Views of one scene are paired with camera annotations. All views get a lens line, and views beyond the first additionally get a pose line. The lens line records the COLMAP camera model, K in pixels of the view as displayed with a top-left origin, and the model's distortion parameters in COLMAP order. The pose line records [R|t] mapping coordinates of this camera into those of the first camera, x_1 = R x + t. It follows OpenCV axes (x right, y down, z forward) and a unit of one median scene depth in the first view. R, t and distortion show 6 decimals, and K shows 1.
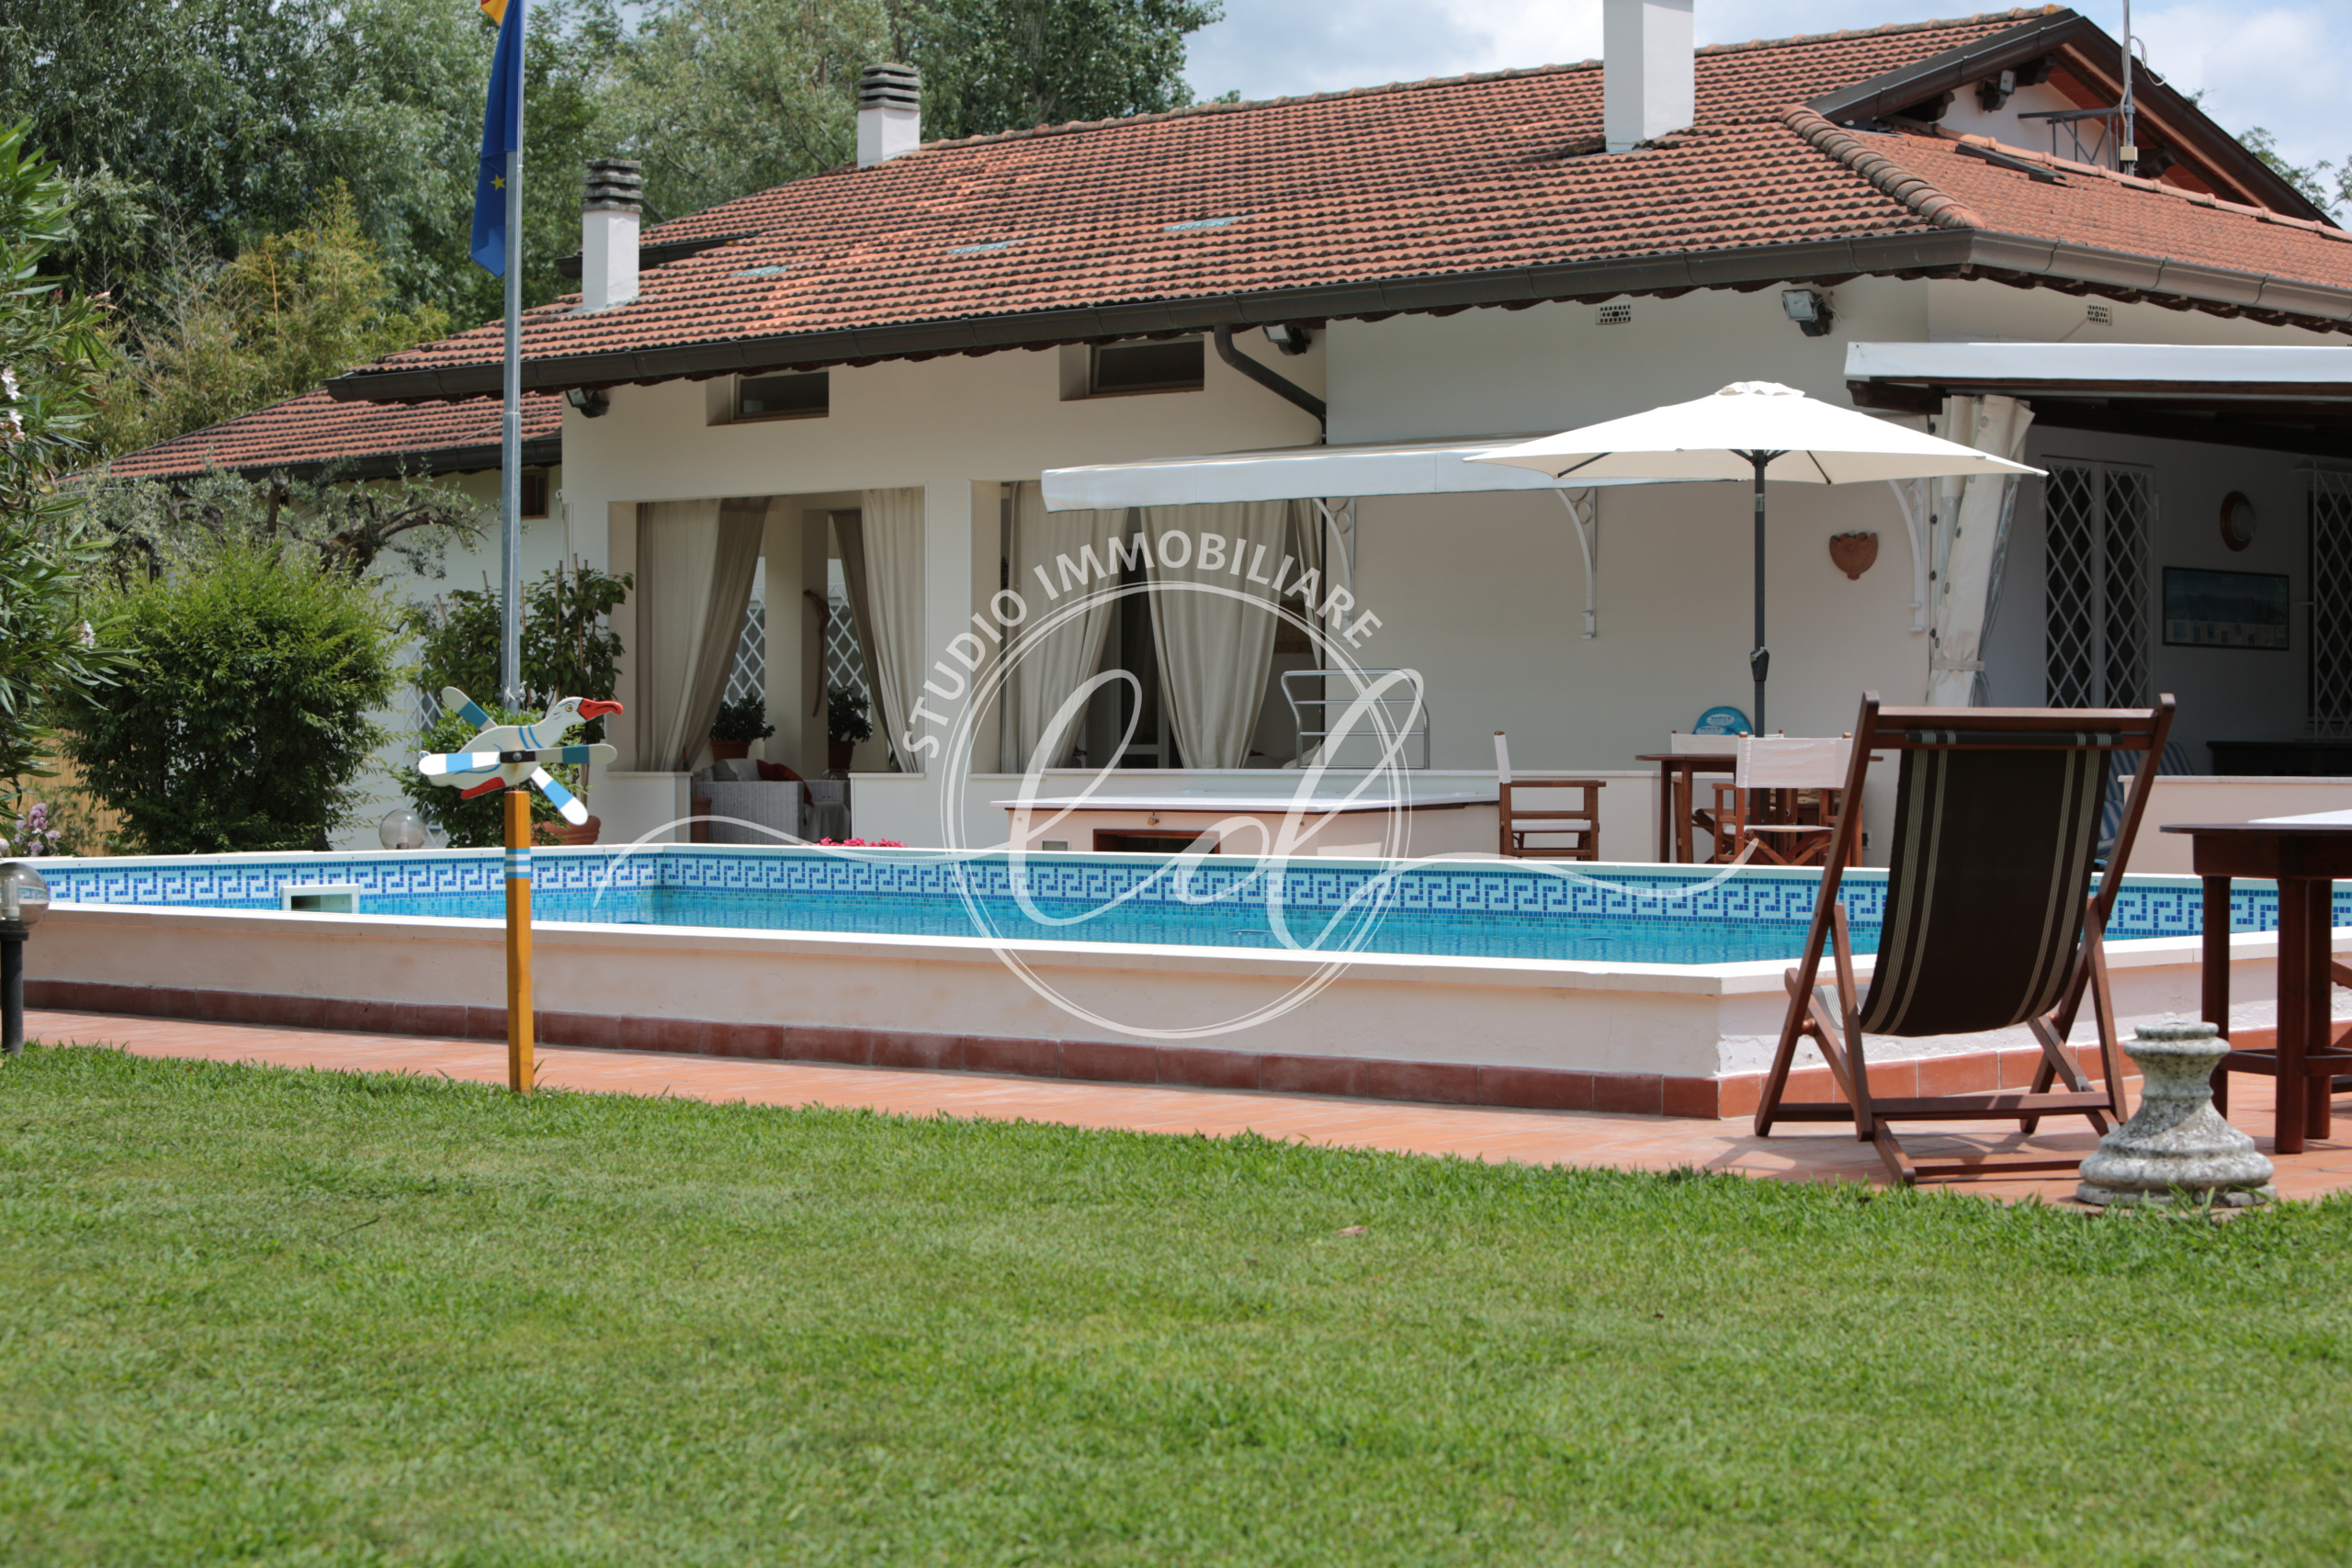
lens RADIAL K [[4692.9, 0, 1176.0], [0, 4692.9, 784.0], [0, 0, 1]] dist [-0.028794, -0.297088]
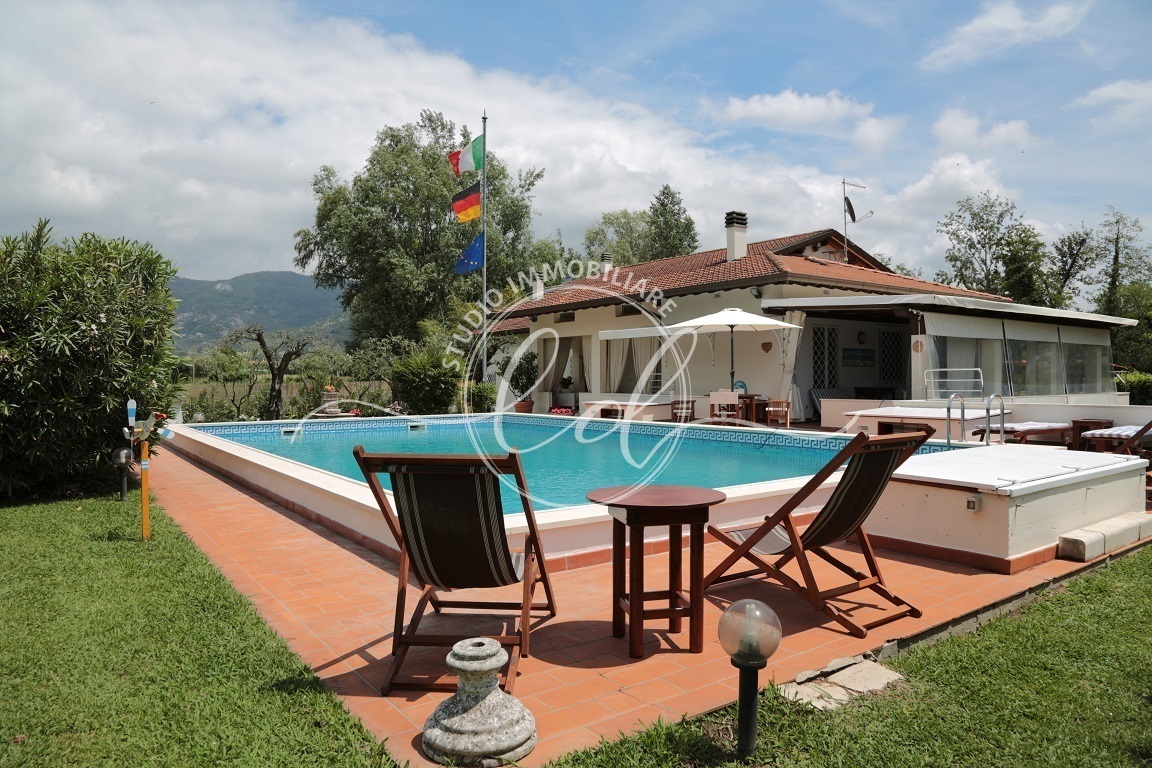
lens RADIAL K [[769.3, 0, 576.0], [0, 769.3, 384.0], [0, 0, 1]] dist [-0.006416, -0.000770]
pose [[0.982282, -0.005422, -0.187330, 0.098205], [0.005765, 0.999983, 0.001285, -0.014962], [0.187320, -0.002342, 0.982296, 0.233306]]
